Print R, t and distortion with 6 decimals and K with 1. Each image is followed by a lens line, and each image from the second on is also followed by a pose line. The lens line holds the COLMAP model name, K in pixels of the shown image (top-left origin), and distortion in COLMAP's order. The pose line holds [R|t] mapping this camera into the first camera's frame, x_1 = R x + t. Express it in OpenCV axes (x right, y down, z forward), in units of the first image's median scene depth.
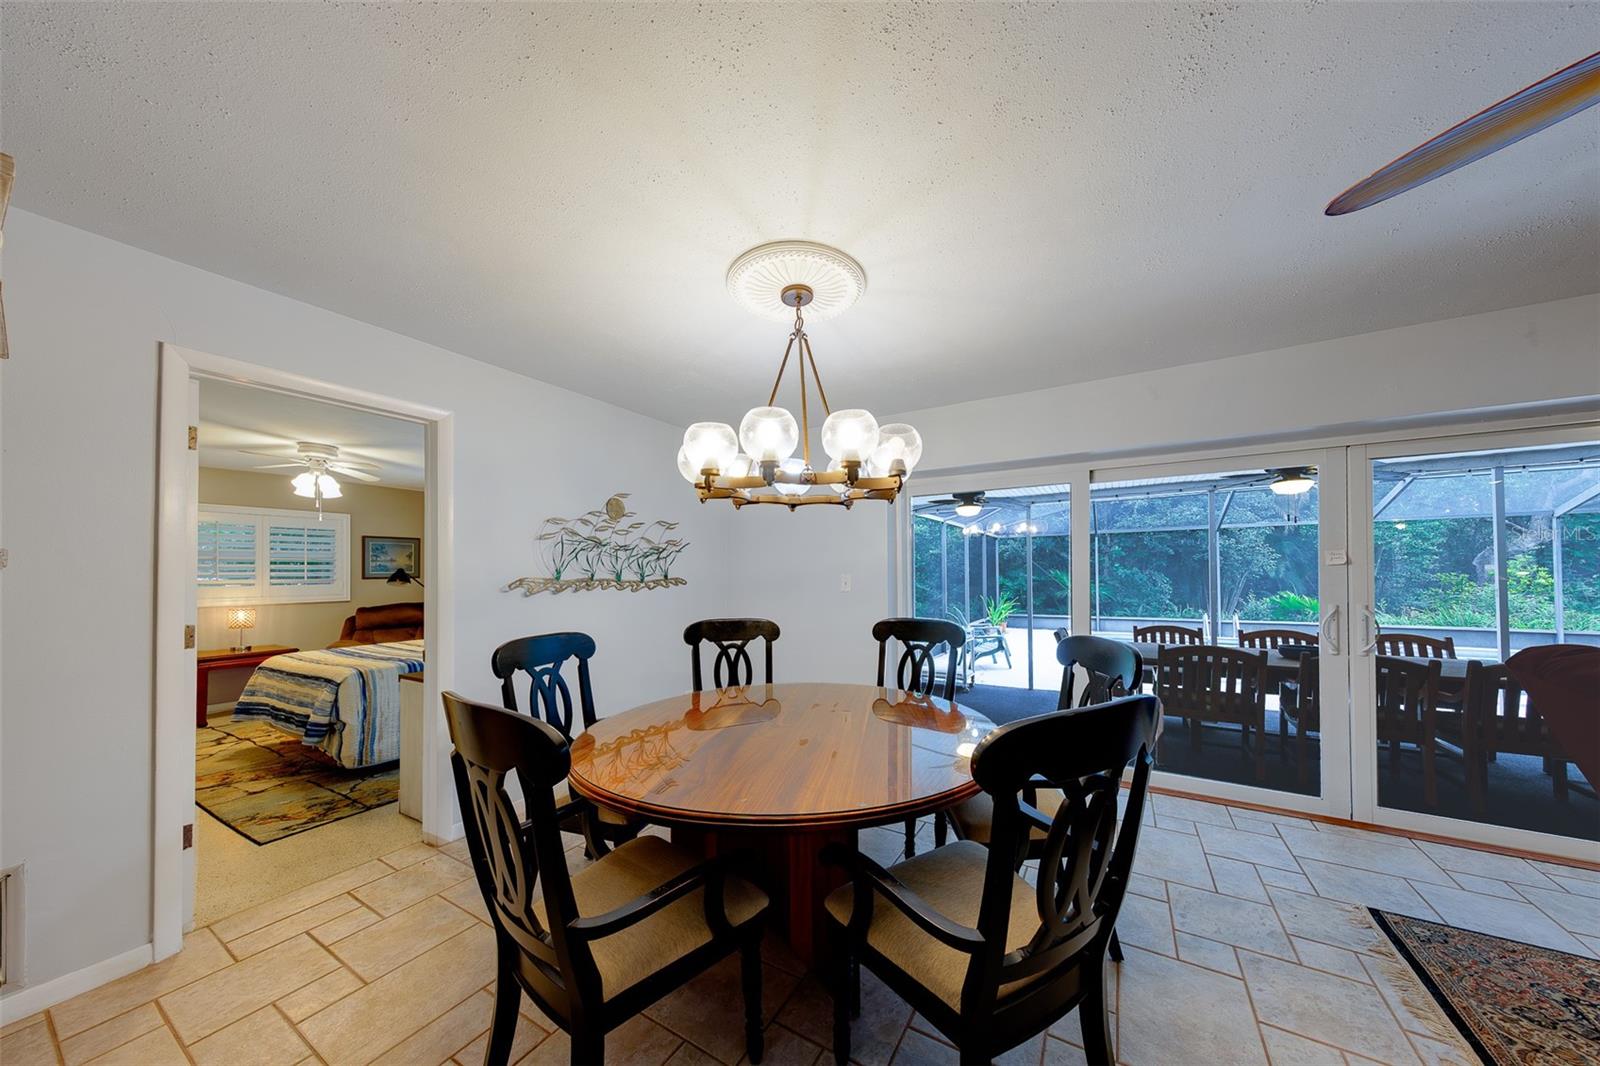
lens RADIAL K [[508.6, 0, 807.4], [0, 508.6, 563.6], [0, 0, 1]] dist [0.006401, -0.000147]
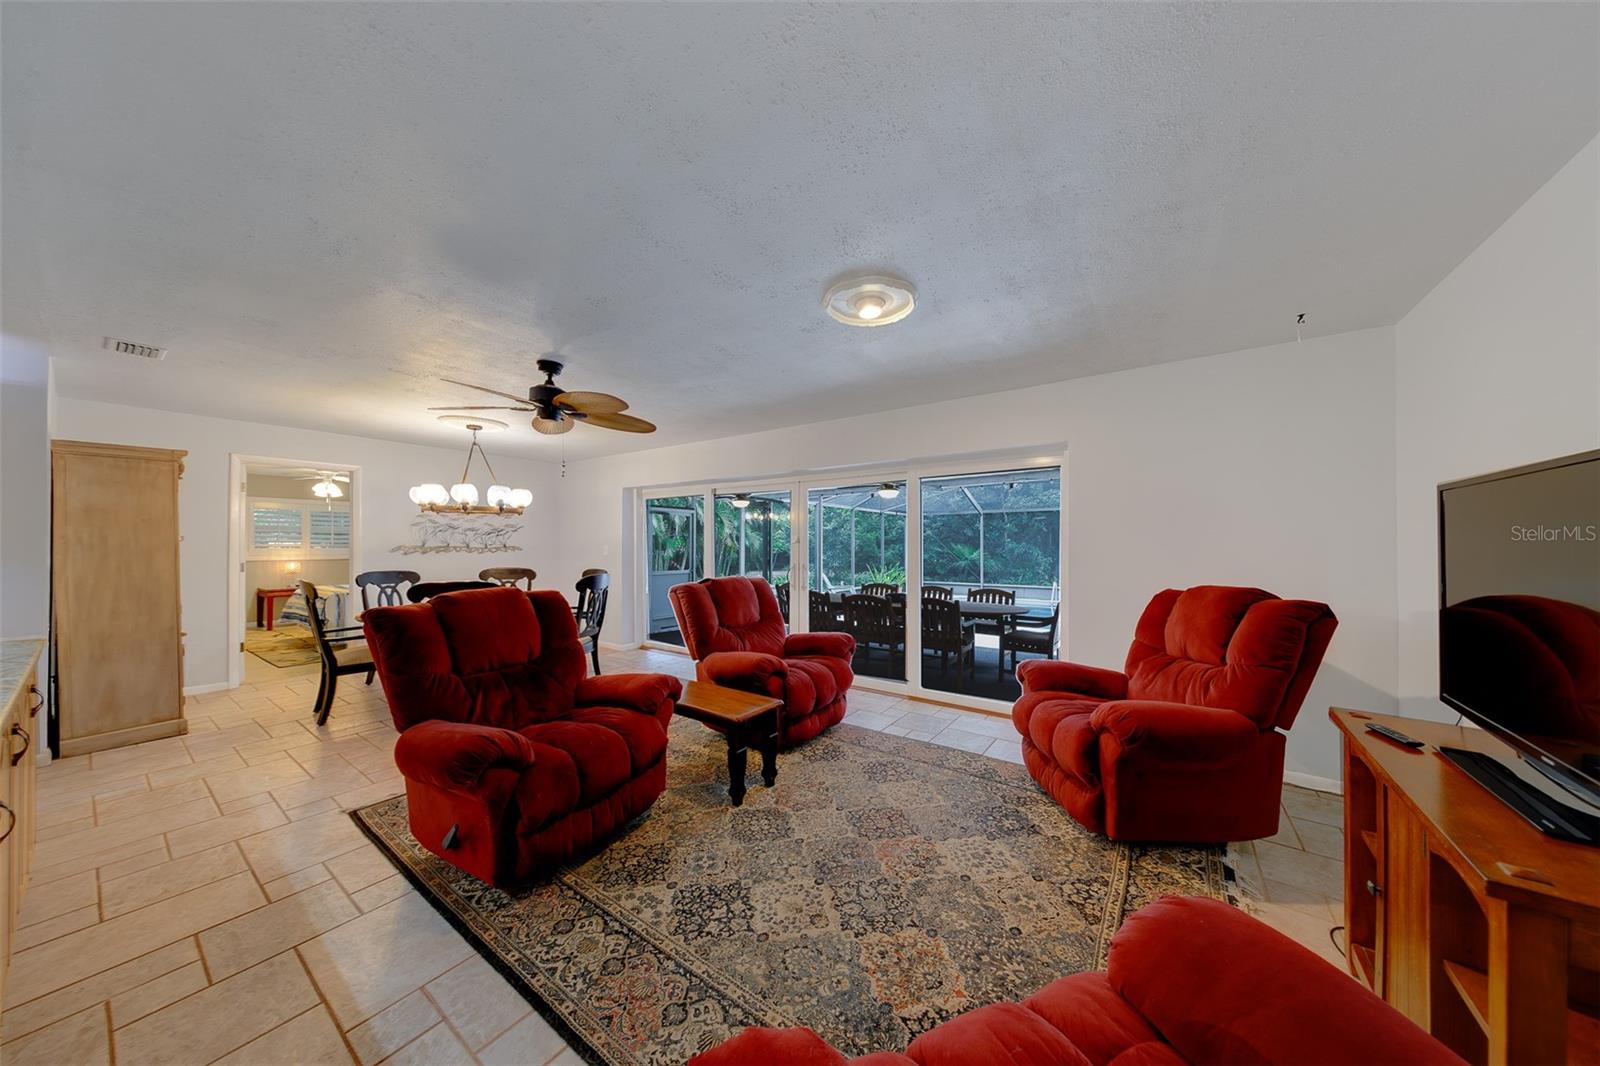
lens RADIAL K [[508.6, 0, 811.9], [0, 508.6, 535.3], [0, 0, 1]] dist [0.006401, -0.000147]
pose [[0.996968, 0.010952, -0.077042, 0.718385], [-0.010540, 0.999928, 0.005752, -0.023716], [0.077099, -0.004923, 0.997011, -0.528524]]
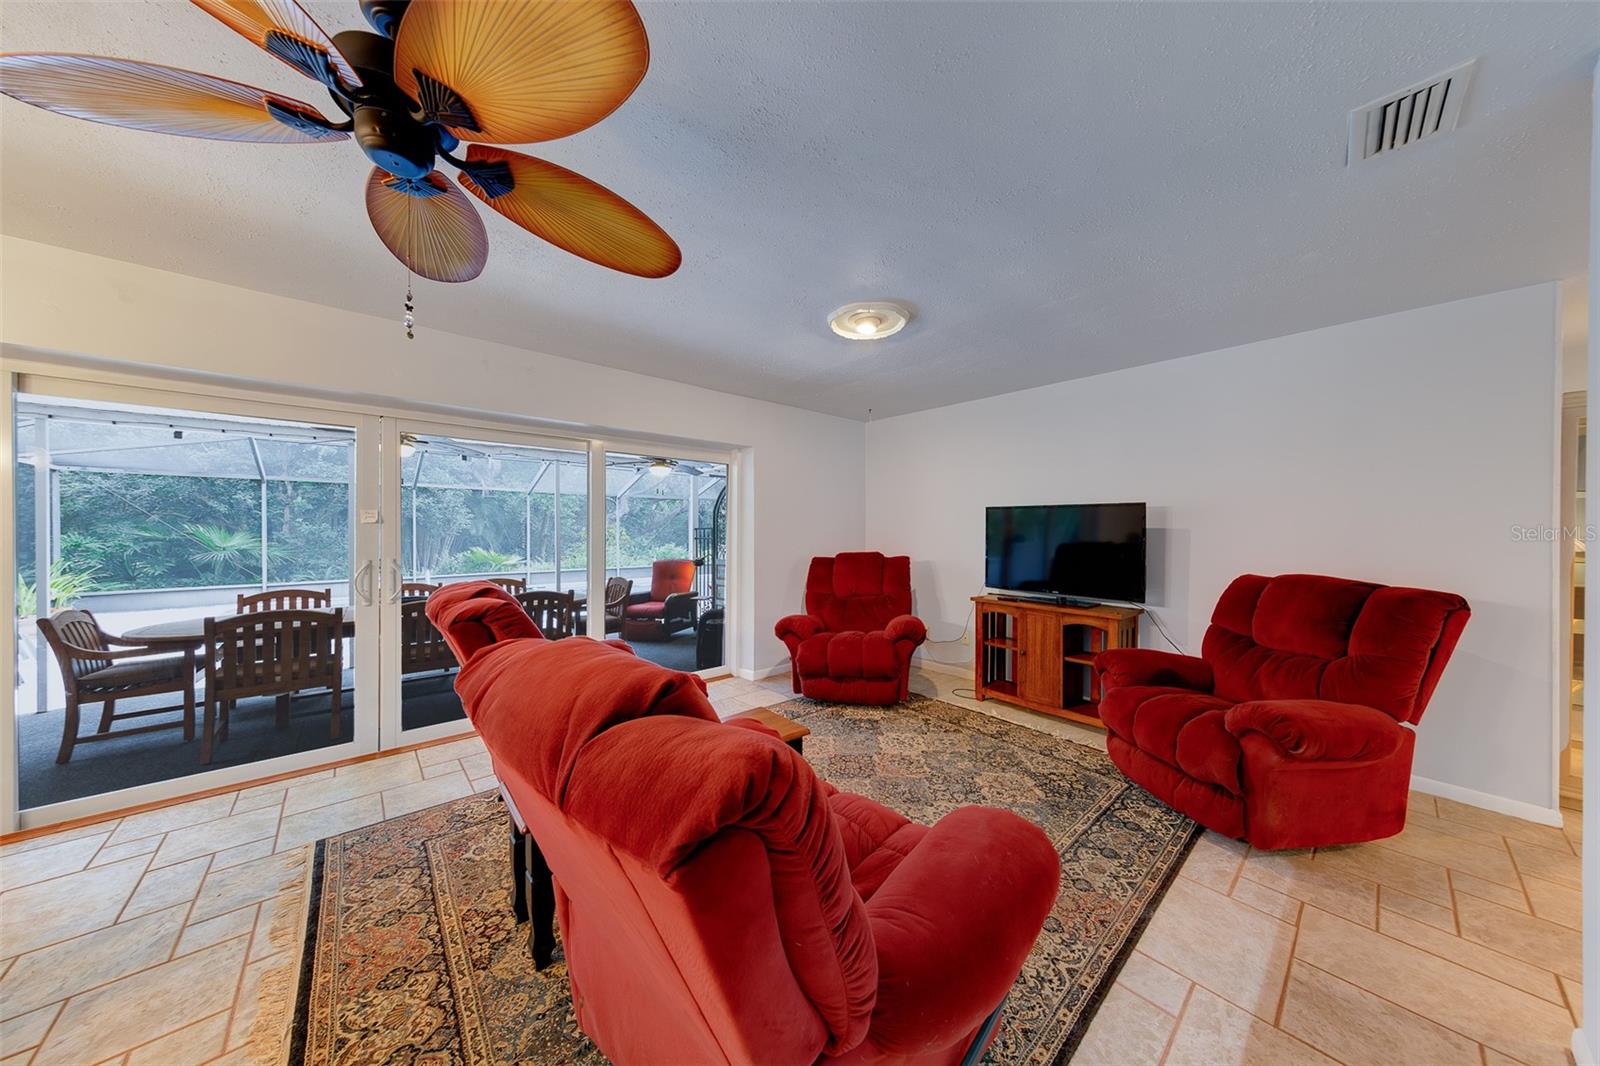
lens RADIAL K [[508.6, 0, 804.5], [0, 508.6, 531.3], [0, 0, 1]] dist [0.006401, -0.000147]
pose [[0.303758, 0.009329, 0.952703, 0.272653], [-0.029863, 0.999554, -0.000267, -0.010162], [-0.952281, -0.028370, 0.303901, -0.214363]]
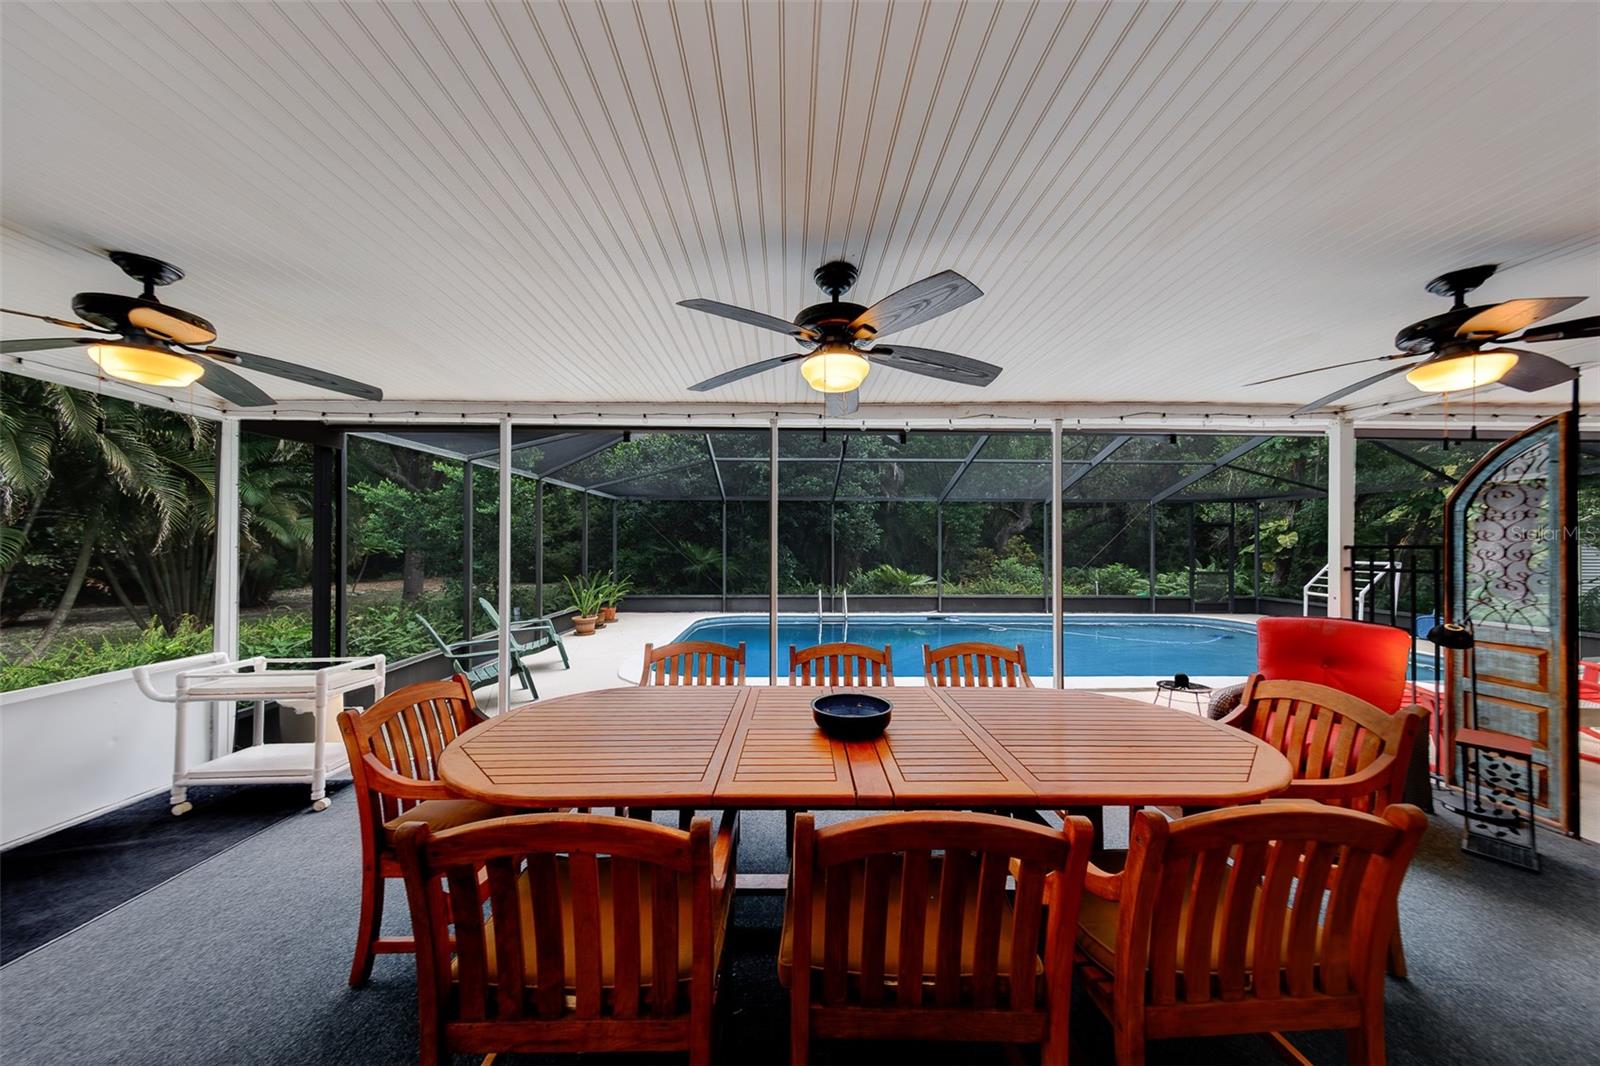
lens RADIAL K [[508.6, 0, 793.1], [0, 508.6, 540.0], [0, 0, 1]] dist [0.006401, -0.000147]
pose [[0.853497, 0.017366, 0.520809, 0.944444], [-0.025272, 0.999648, 0.008083, 0.000110], [-0.520485, -0.020060, 0.853635, 0.853642]]
